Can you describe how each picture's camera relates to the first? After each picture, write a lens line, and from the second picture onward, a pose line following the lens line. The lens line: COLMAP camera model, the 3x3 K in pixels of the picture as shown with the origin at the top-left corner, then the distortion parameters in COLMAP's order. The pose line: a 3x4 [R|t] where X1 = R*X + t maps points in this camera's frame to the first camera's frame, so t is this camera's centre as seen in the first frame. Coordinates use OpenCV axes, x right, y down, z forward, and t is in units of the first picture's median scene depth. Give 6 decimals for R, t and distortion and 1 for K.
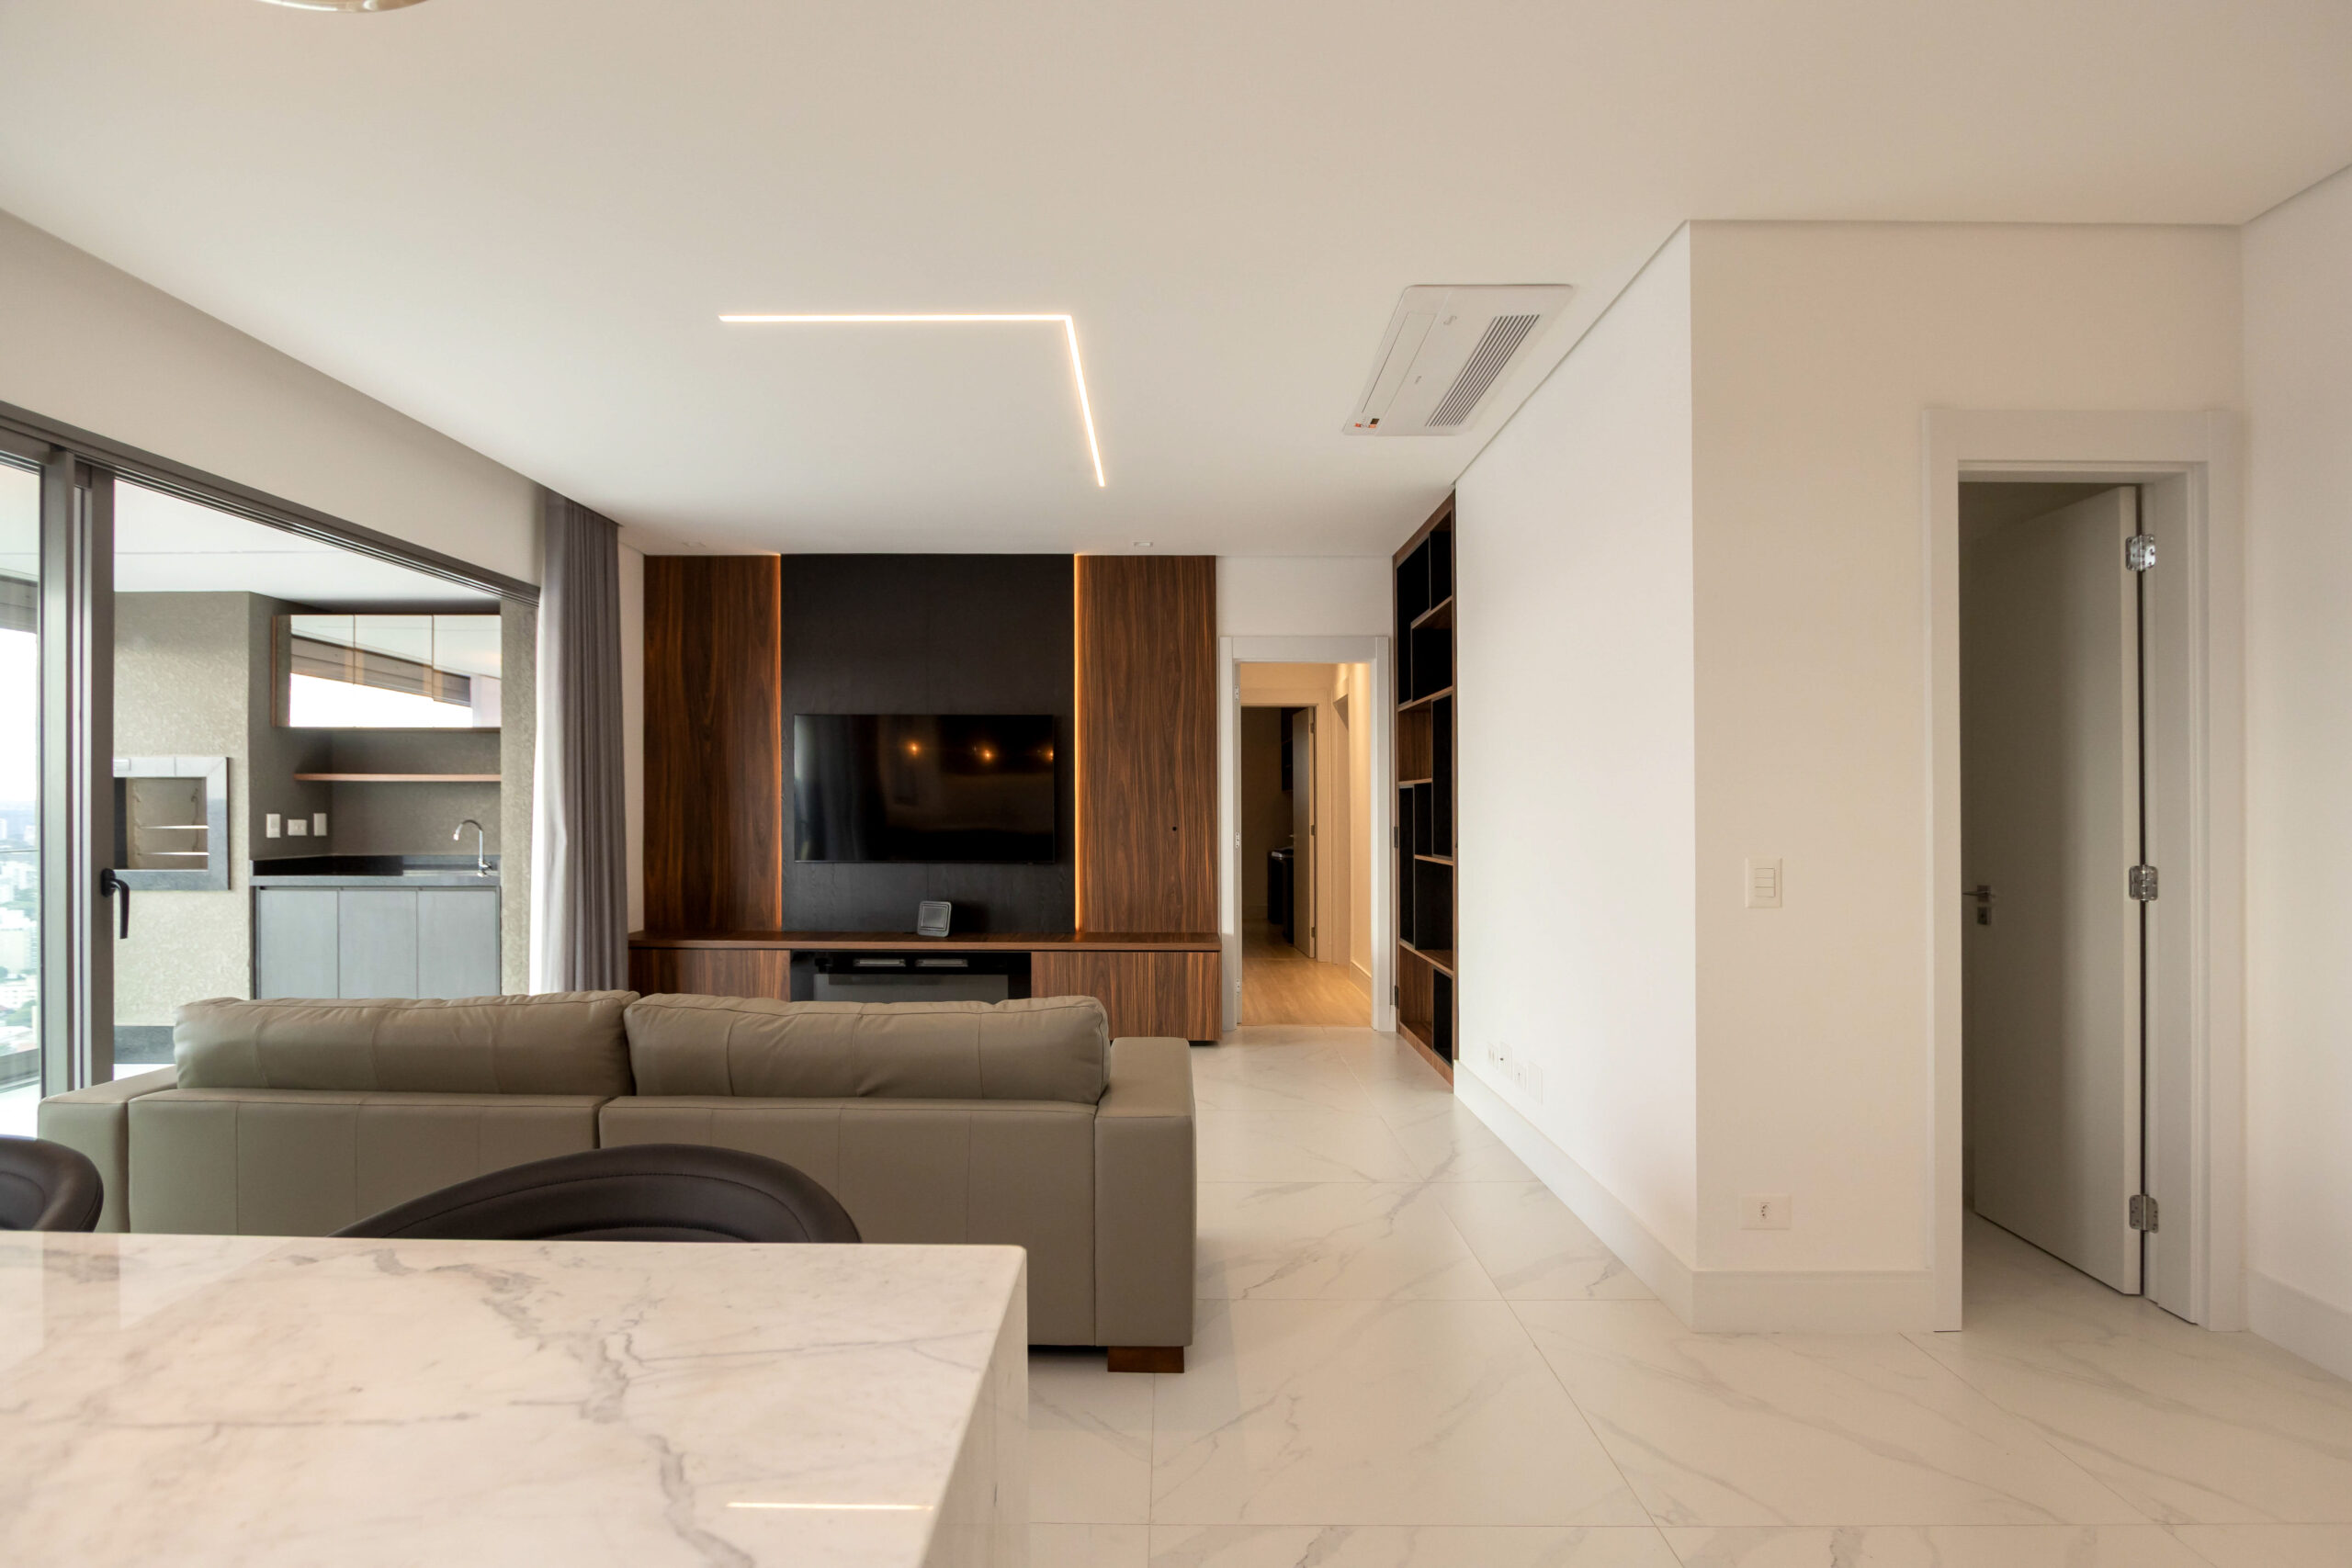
lens RADIAL K [[1109.7, 0, 1171.6], [0, 1109.7, 809.4], [0, 0, 1]] dist [-0.014754, 0.000394]
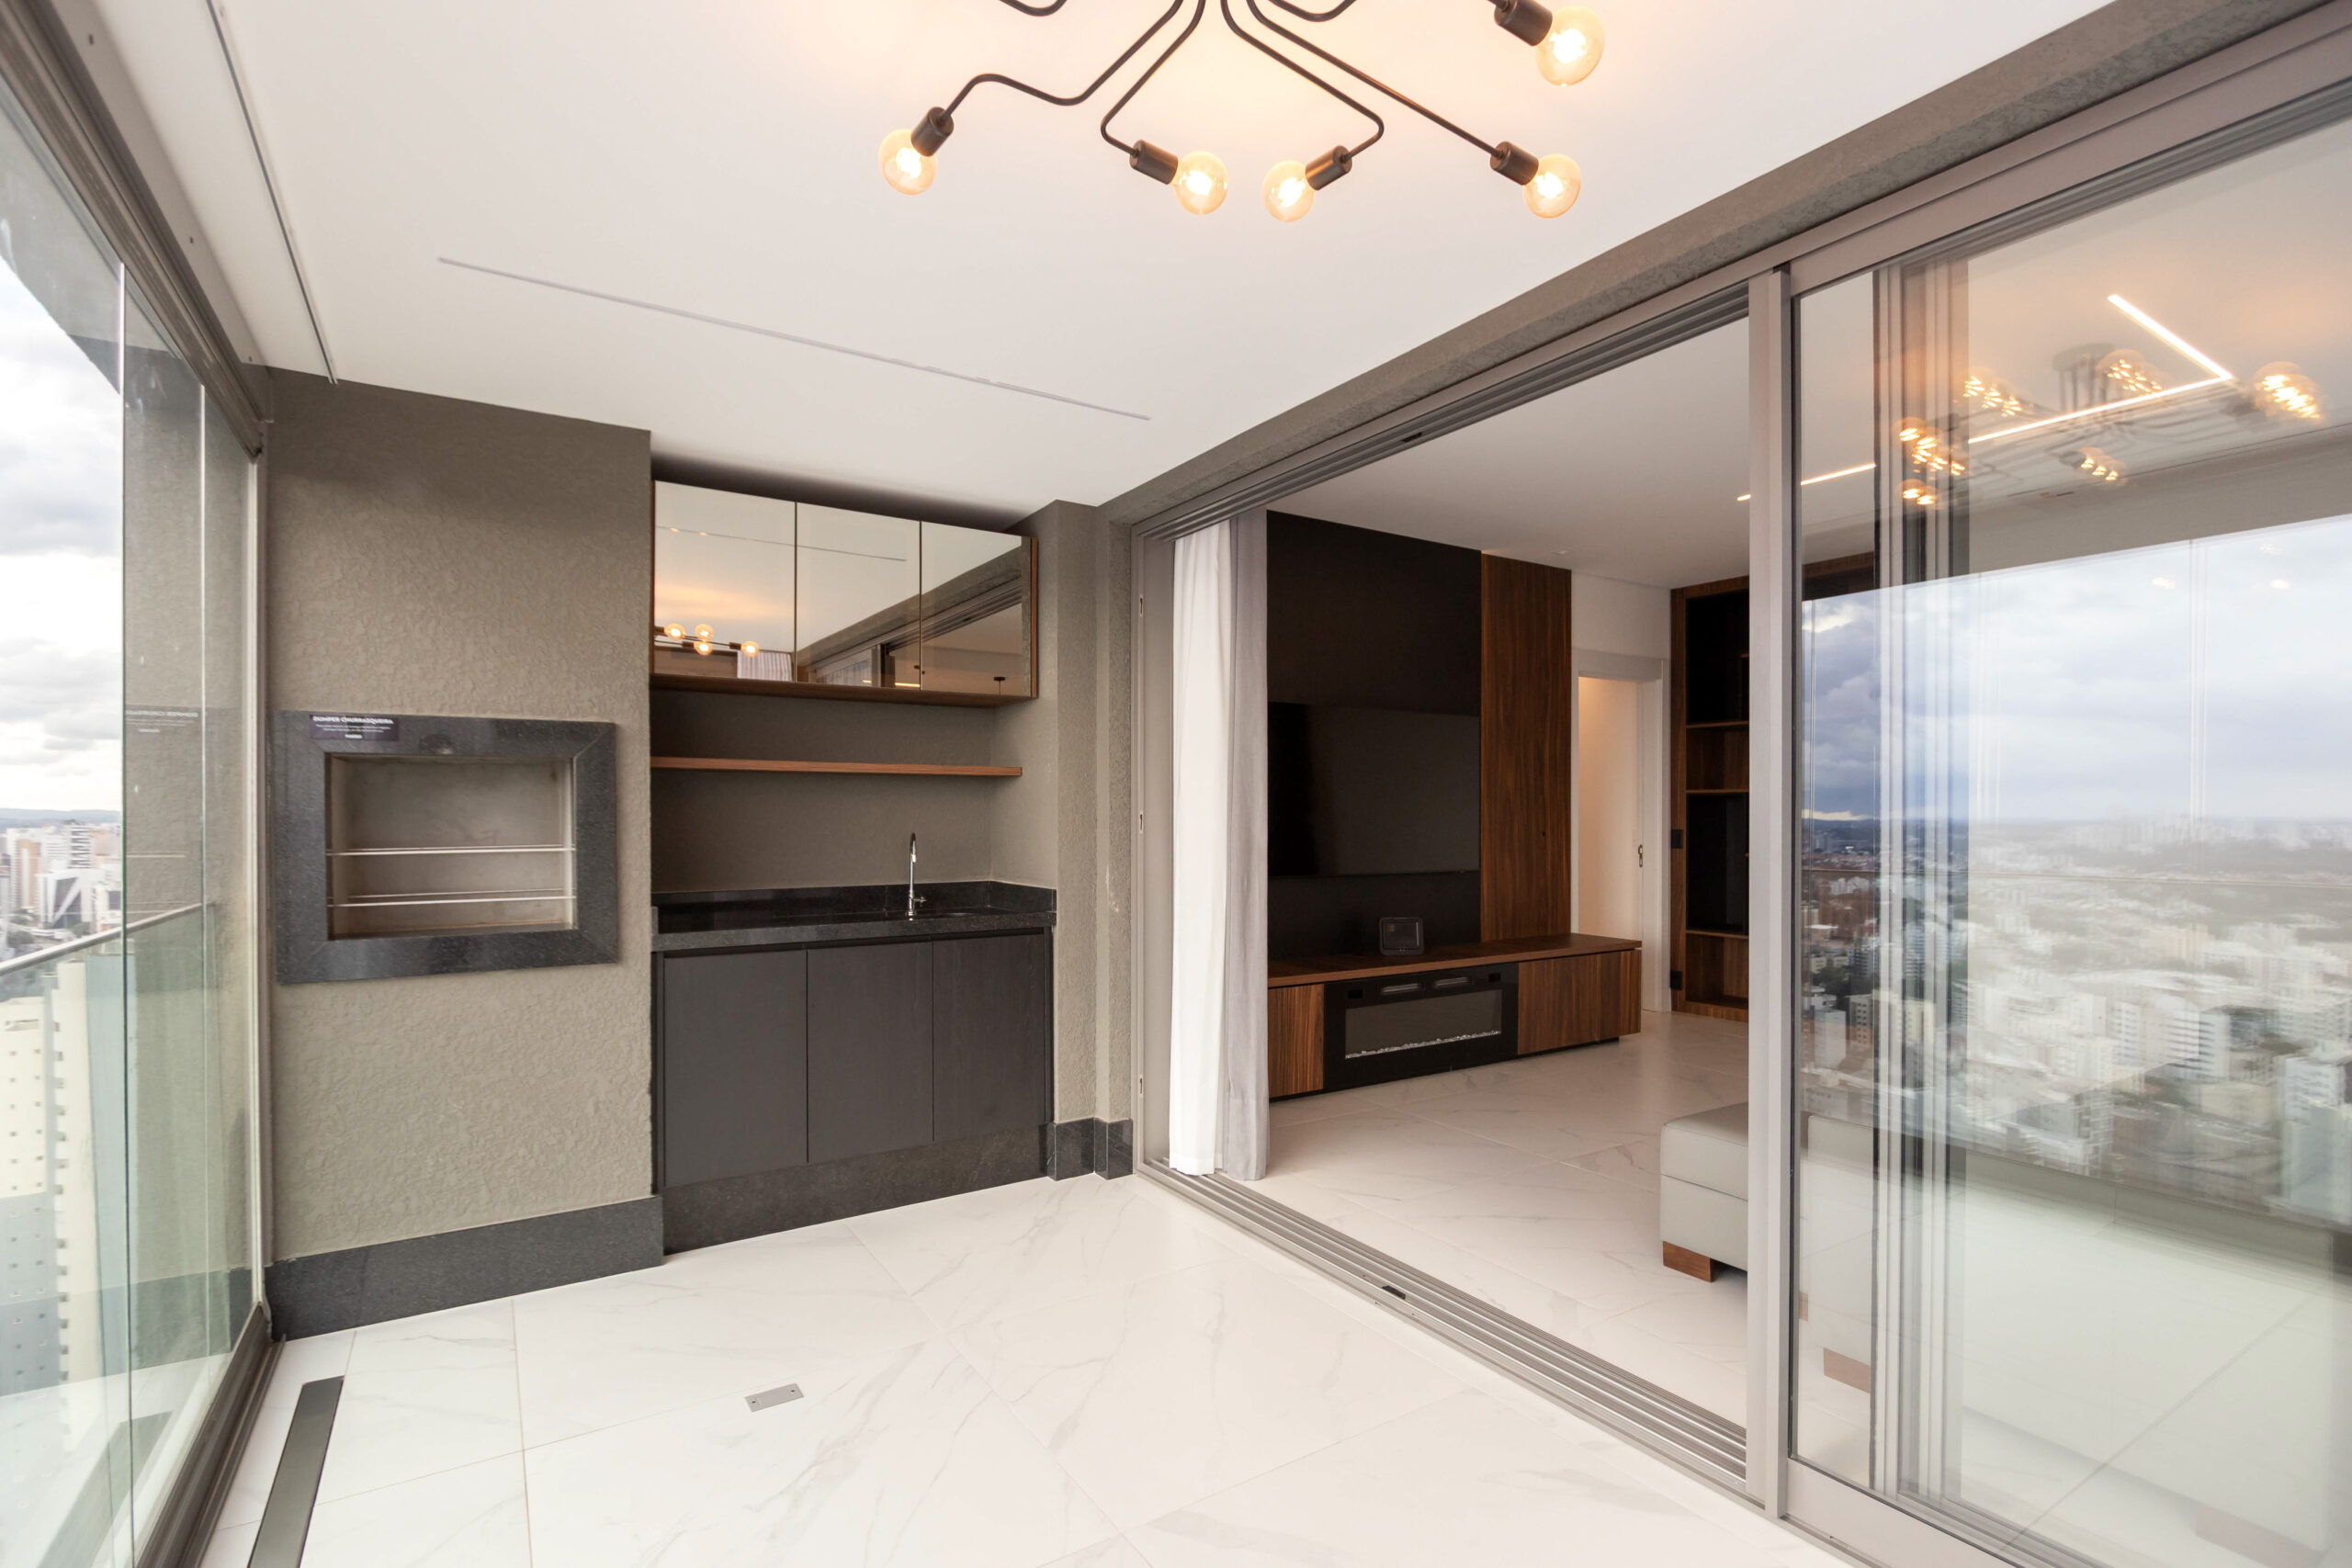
lens RADIAL K [[1100.5, 0, 1196.8], [0, 1100.5, 824.1], [0, 0, 1]] dist [-0.014791, 0.000829]
pose [[0.836401, -0.007232, 0.548071, -0.837069], [0.004092, 0.999967, 0.006950, 0.000399], [-0.548103, -0.003571, 0.836403, 0.340063]]
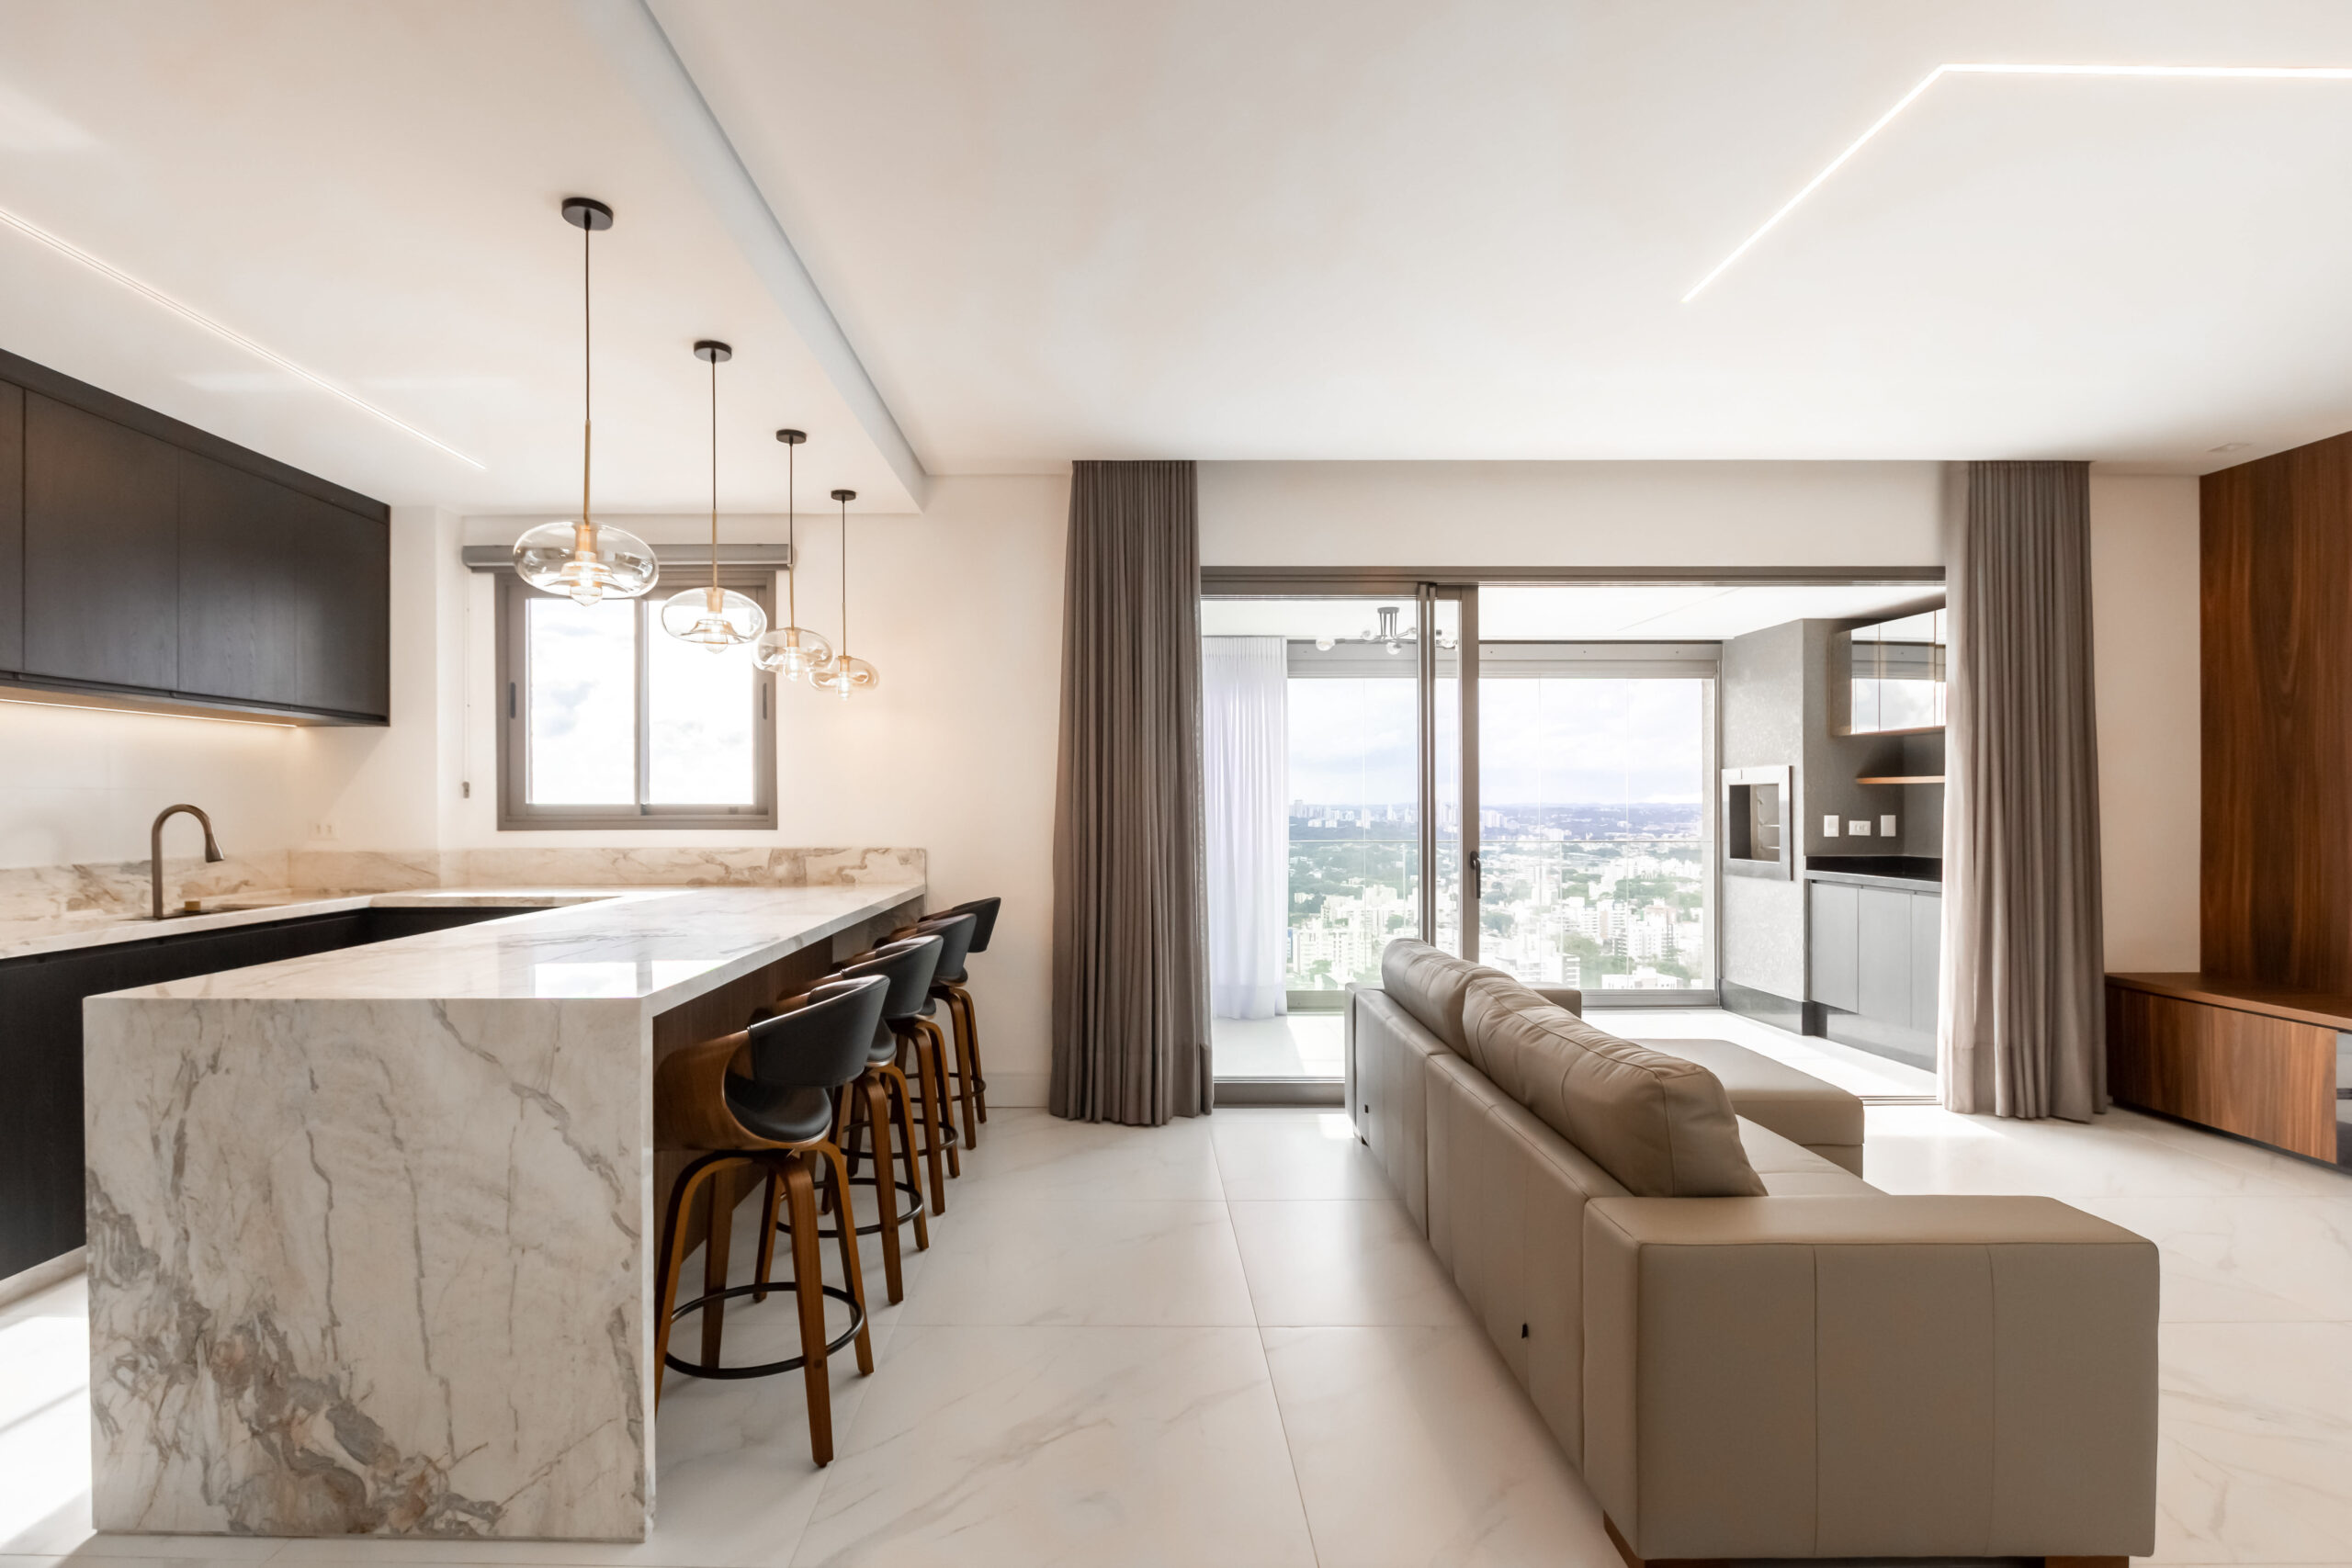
lens RADIAL K [[1137.0, 0, 1119.3], [0, 1137.0, 808.4], [0, 0, 1]] dist [-0.012181, -0.000932]
pose [[0.001961, 0.002698, -0.999994, 0.297271], [-0.002331, 0.999994, 0.002694, -0.003839], [0.999995, 0.002326, 0.001968, 0.267928]]
